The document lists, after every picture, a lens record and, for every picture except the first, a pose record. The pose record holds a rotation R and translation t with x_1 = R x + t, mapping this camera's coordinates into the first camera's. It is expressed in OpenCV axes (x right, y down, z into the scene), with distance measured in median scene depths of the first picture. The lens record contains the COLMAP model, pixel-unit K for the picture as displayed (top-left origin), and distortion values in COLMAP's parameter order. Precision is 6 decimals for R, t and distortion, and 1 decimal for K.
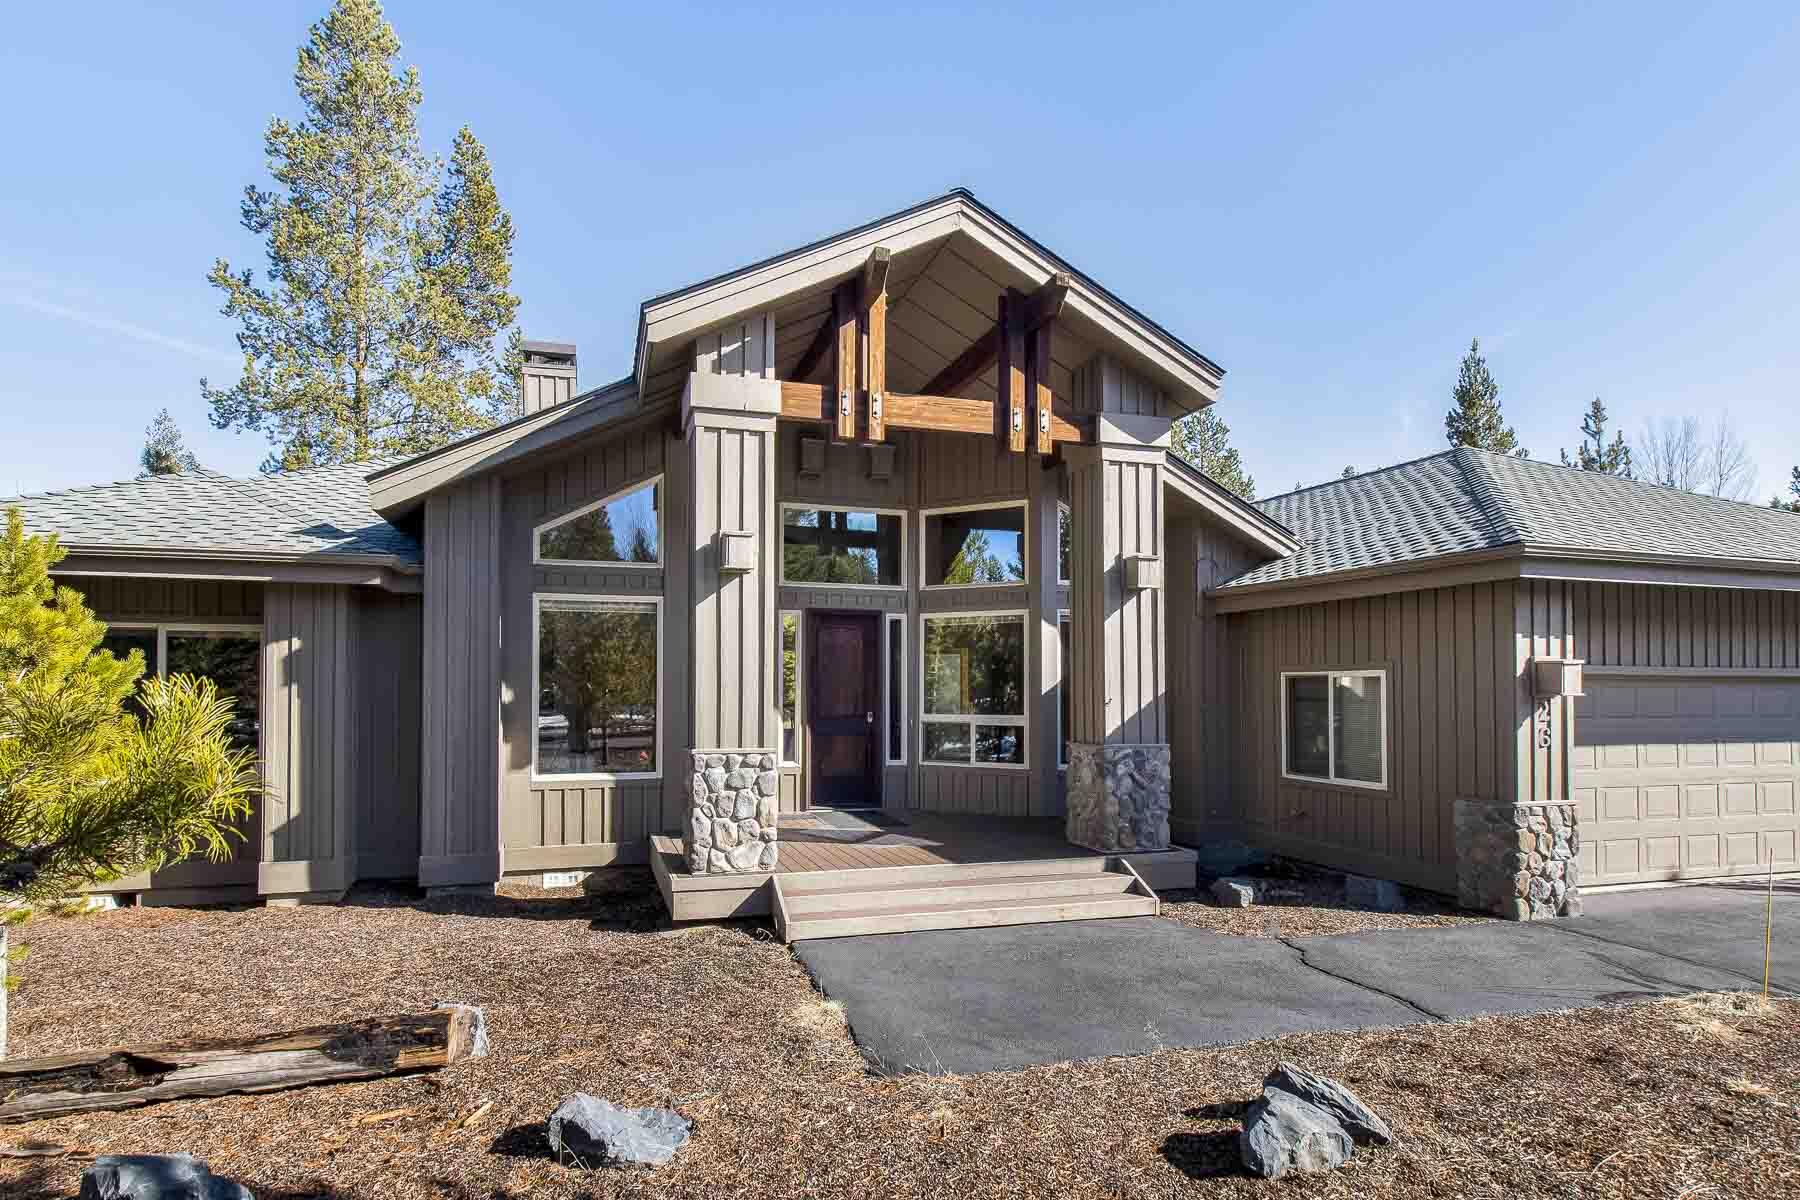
lens RADIAL K [[797.6, 0, 753.4], [0, 797.6, 677.0], [0, 0, 1]] dist [0.009503, -0.011112]
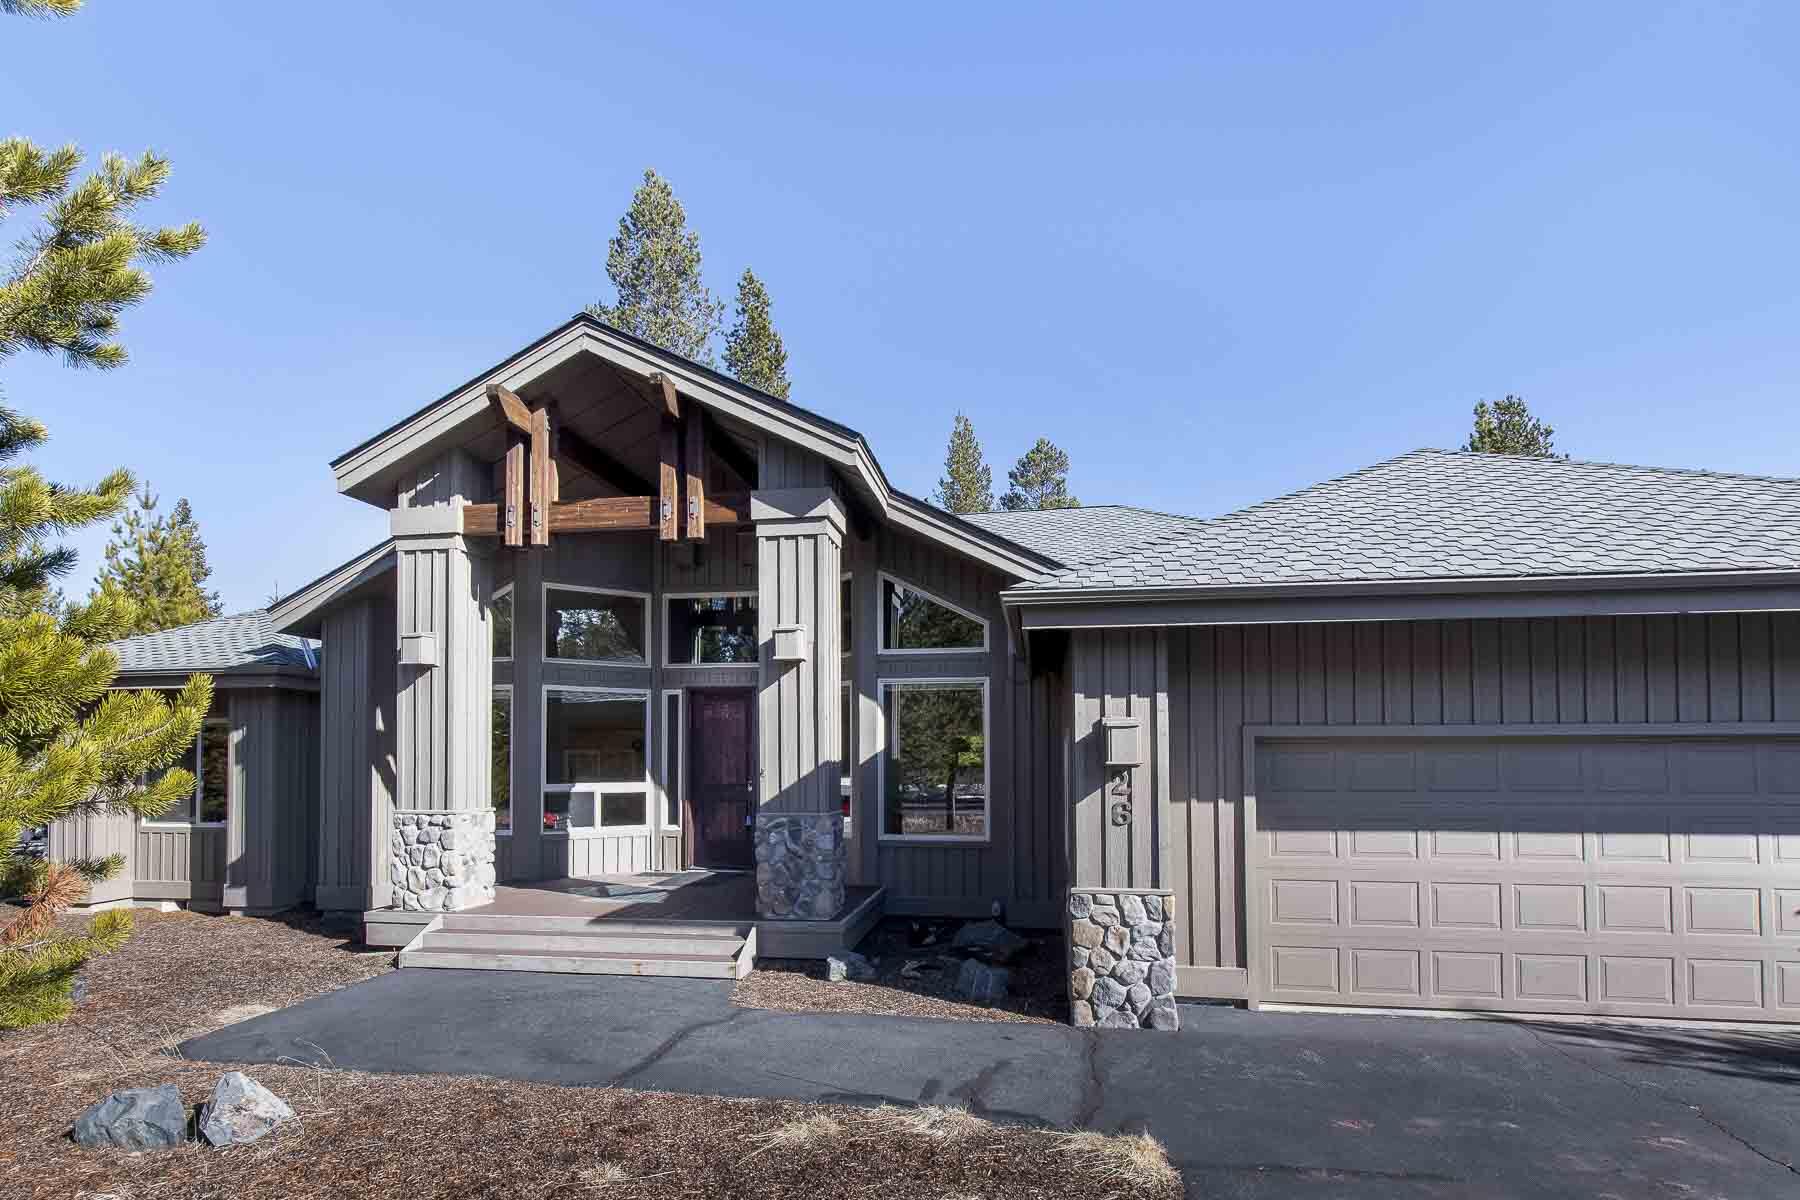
lens RADIAL K [[794.0, 0, 948.1], [0, 794.0, 742.8], [0, 0, 1]] dist [-0.001127, -0.000544]
pose [[0.933077, -0.014148, -0.359399, 1.102294], [0.012736, 0.999899, -0.006296, 0.003741], [0.359452, 0.001297, 0.933163, 0.142734]]
